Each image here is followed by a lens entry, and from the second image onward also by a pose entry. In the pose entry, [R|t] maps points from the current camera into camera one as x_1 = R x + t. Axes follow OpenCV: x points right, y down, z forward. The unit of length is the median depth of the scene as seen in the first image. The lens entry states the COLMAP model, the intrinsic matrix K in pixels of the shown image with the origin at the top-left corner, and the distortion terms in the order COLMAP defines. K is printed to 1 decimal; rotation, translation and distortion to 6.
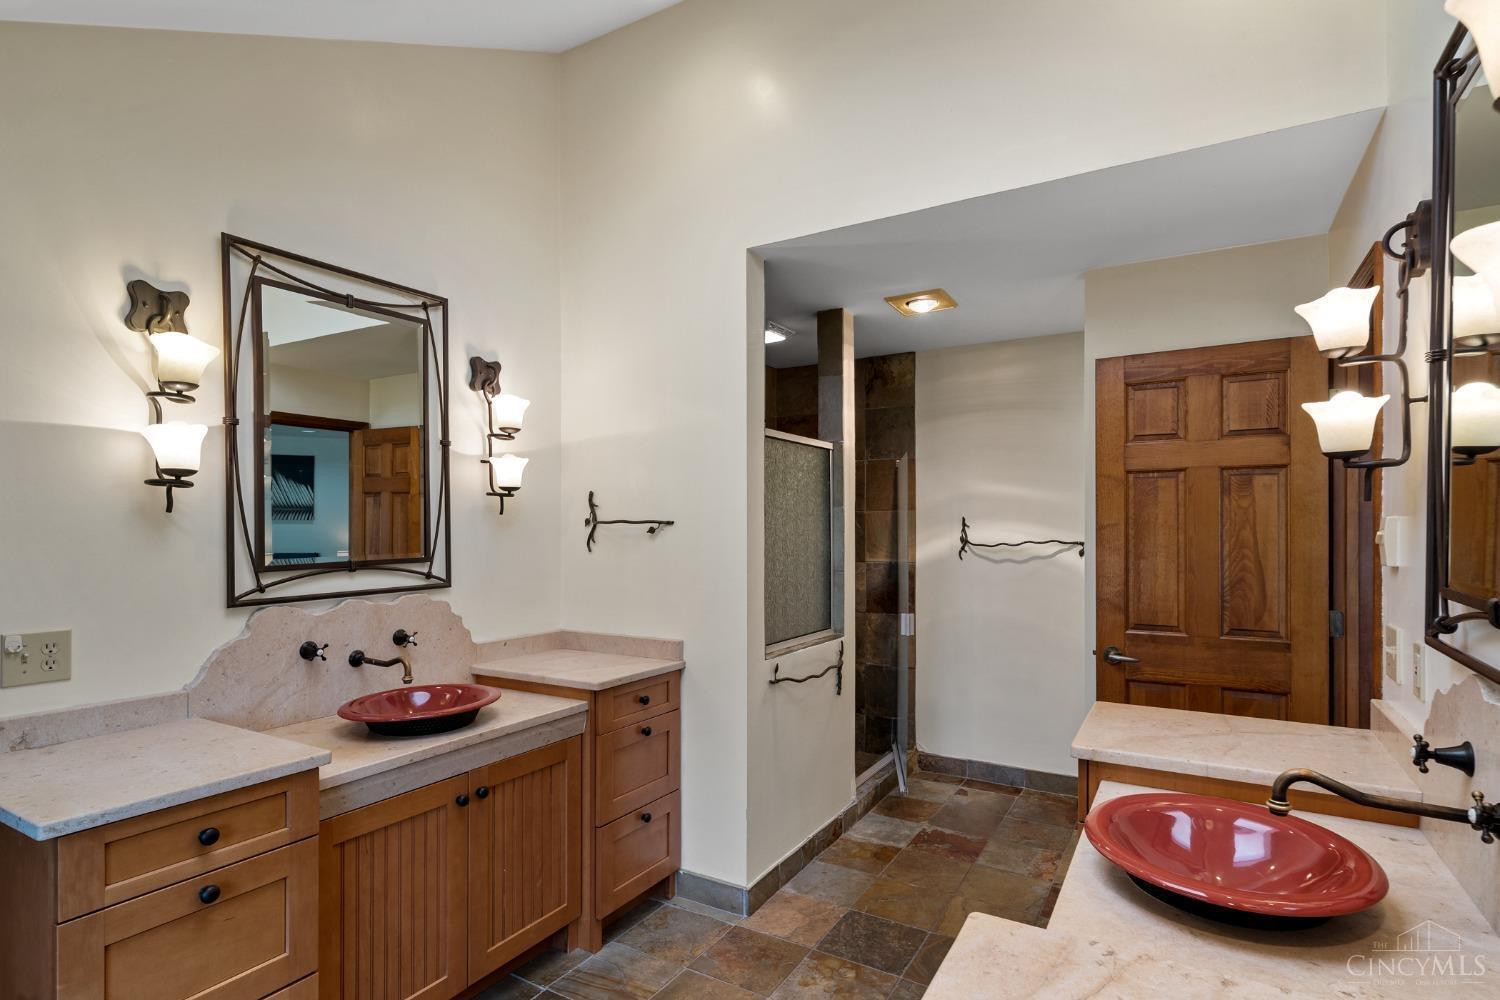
lens RADIAL K [[750.3, 0, 747.3], [0, 750.3, 528.4], [0, 0, 1]] dist [0.000790, 0.000038]
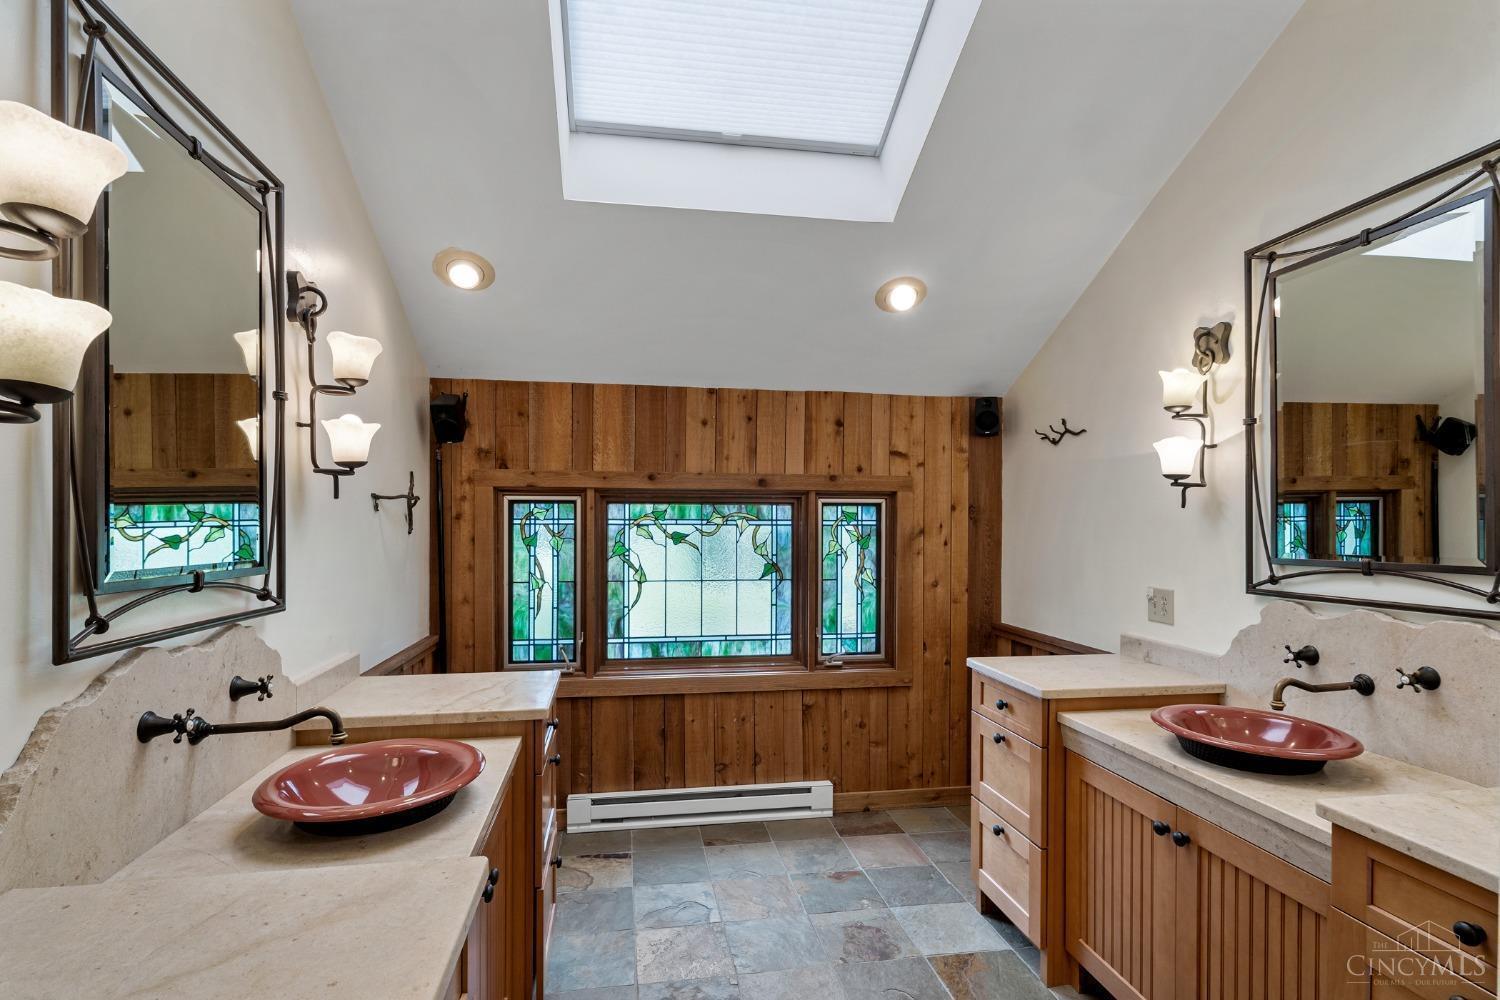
lens RADIAL K [[750.3, 0, 747.3], [0, 750.3, 528.4], [0, 0, 1]] dist [0.000790, 0.000038]
pose [[-0.766494, 0.006438, -0.642220, 0.546941], [-0.001409, 0.999930, 0.011705, -0.000352], [0.642250, 0.009877, -0.766431, 1.328873]]
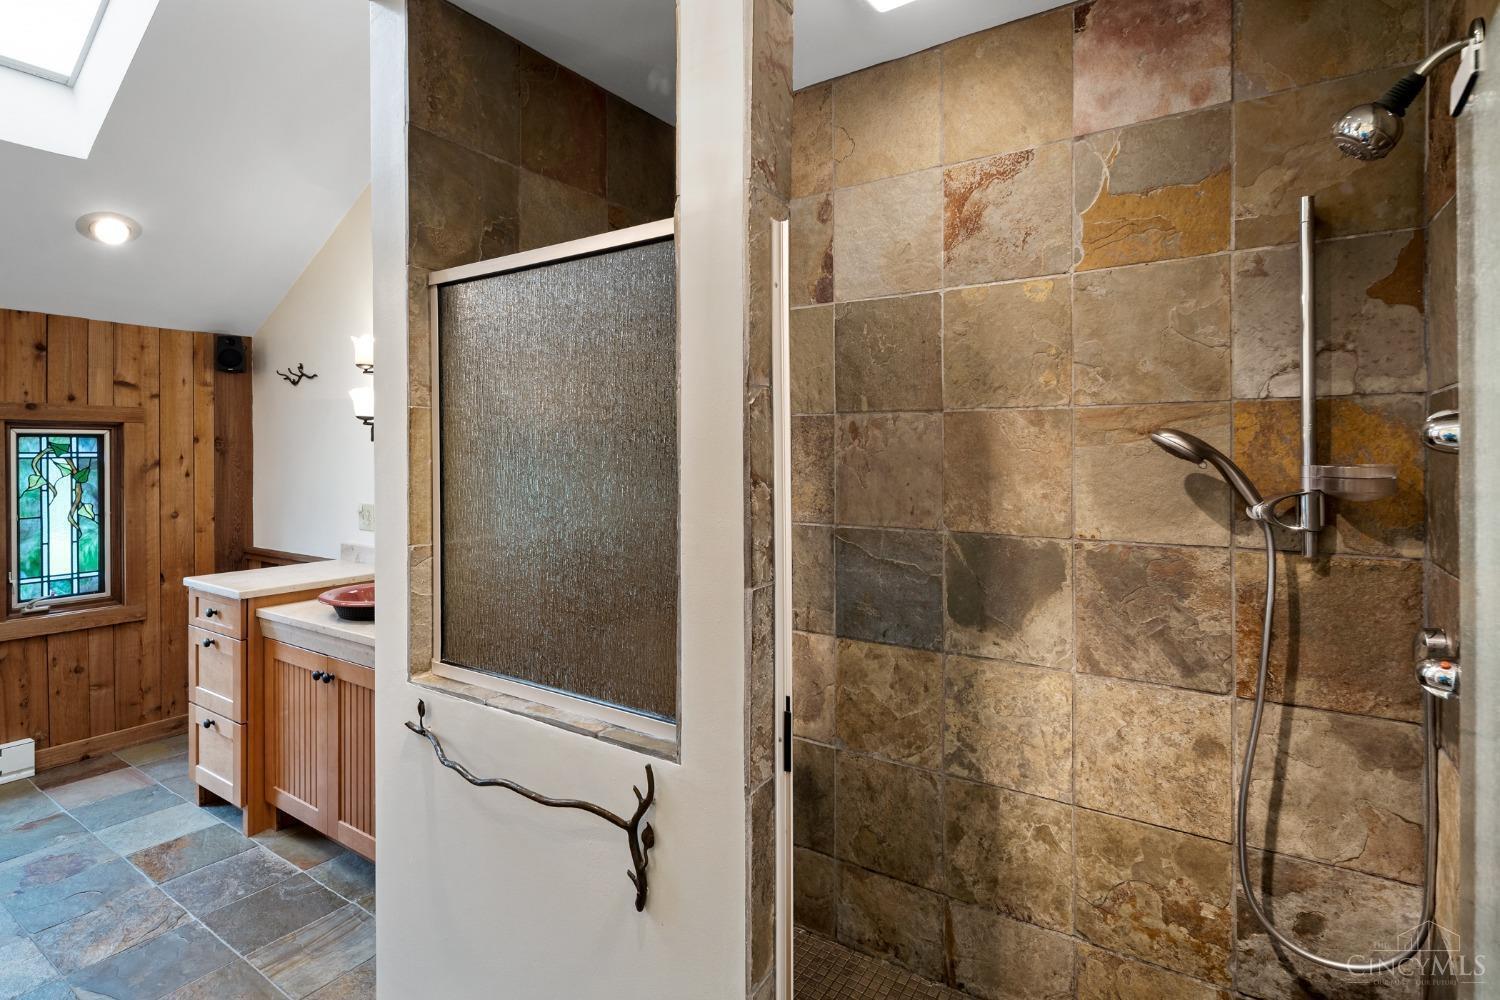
lens RADIAL K [[752.4, 0, 753.0], [0, 752.4, 455.6], [0, 0, 1]] dist [0.000133, -0.000543]
pose [[-0.060844, 0.007910, -0.998116, 0.733055], [0.003721, 0.999963, 0.007698, 0.000457], [0.998140, -0.003246, -0.060871, 1.666745]]
